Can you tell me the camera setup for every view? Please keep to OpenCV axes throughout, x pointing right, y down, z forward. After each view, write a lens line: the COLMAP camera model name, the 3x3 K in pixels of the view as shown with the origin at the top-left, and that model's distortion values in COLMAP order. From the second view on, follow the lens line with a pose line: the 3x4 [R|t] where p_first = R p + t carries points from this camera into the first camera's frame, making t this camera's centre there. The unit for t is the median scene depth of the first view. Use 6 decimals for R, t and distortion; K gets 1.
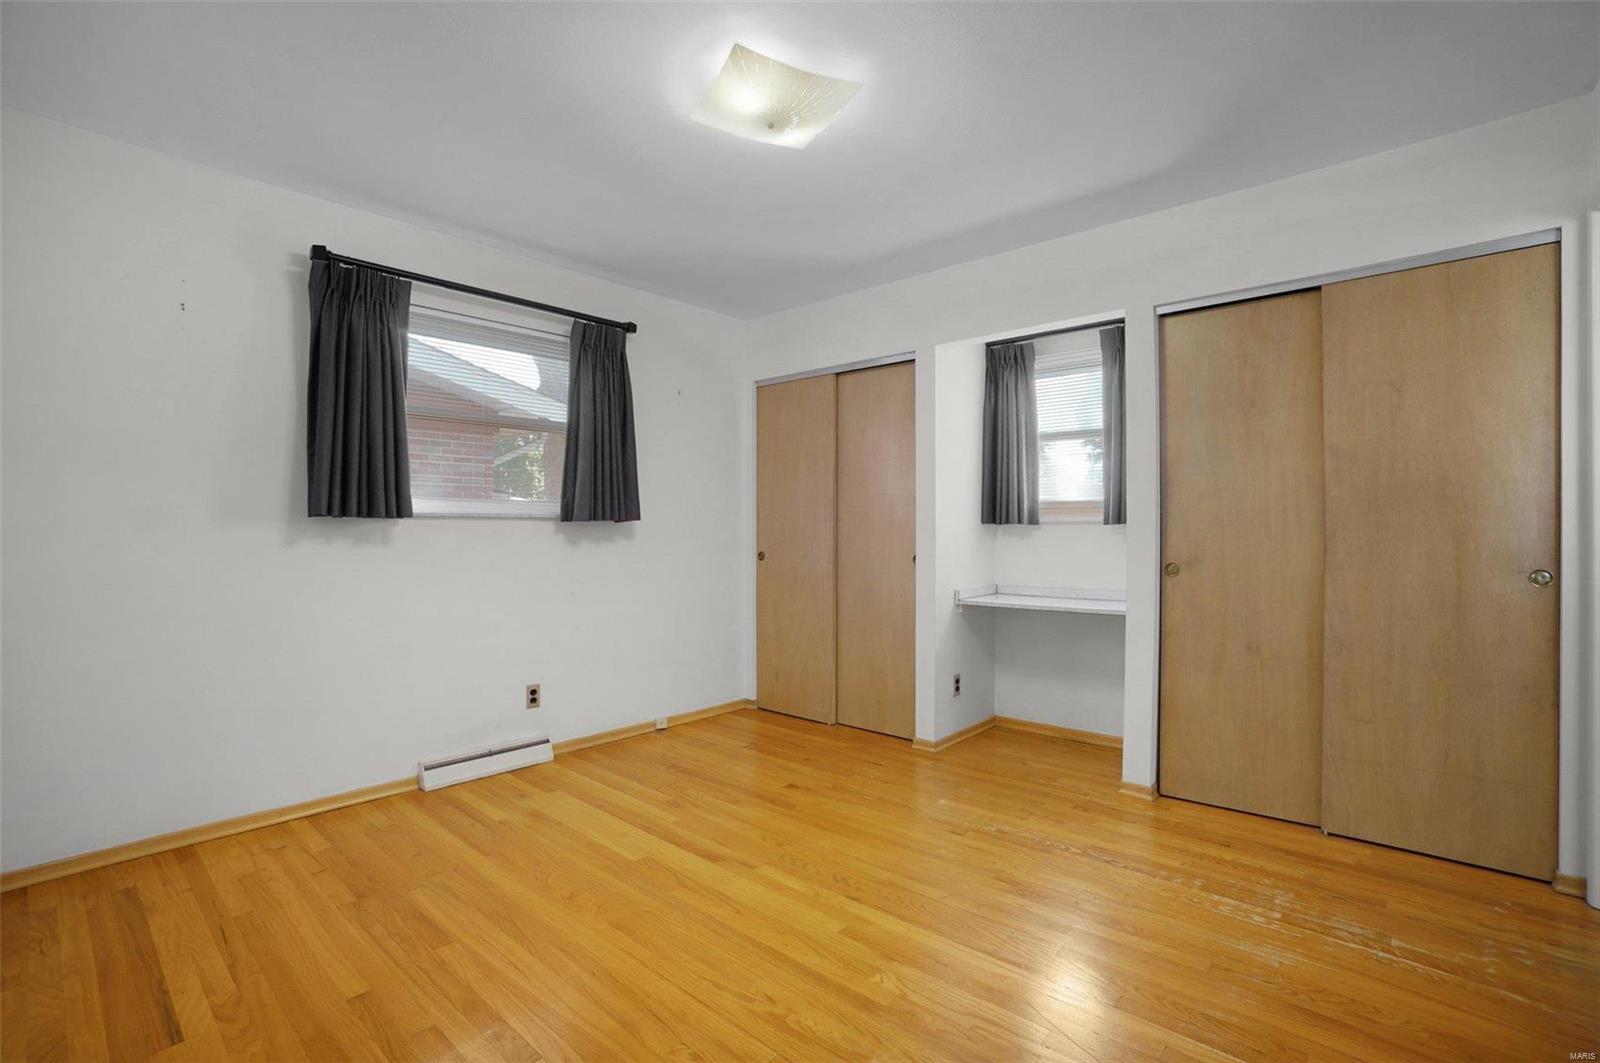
lens RADIAL K [[727.3, 0, 793.0], [0, 727.3, 528.4], [0, 0, 1]] dist [-0.069394, 0.027552]
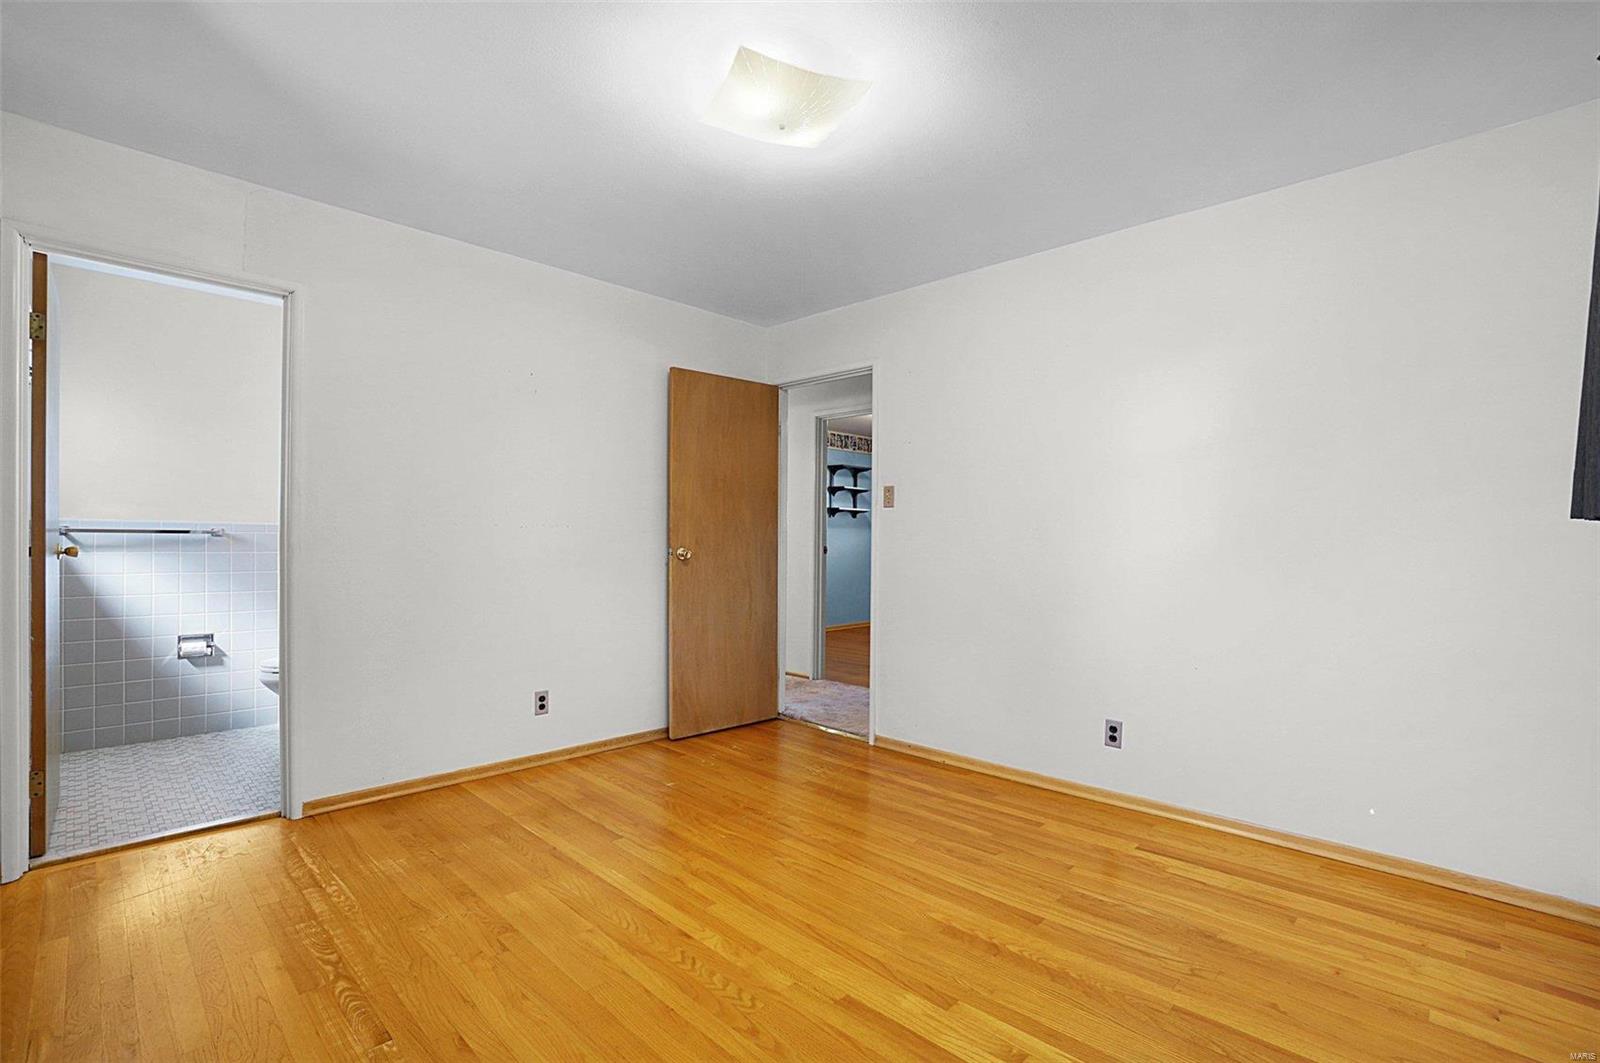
lens RADIAL K [[727.3, 0, 793.0], [0, 727.3, 528.4], [0, 0, 1]] dist [-0.069394, 0.027552]
pose [[-0.998765, -0.008646, 0.048932, -0.097330], [-0.009150, 0.999907, -0.010076, 0.000065], [-0.048841, -0.010511, -0.998751, 1.979181]]
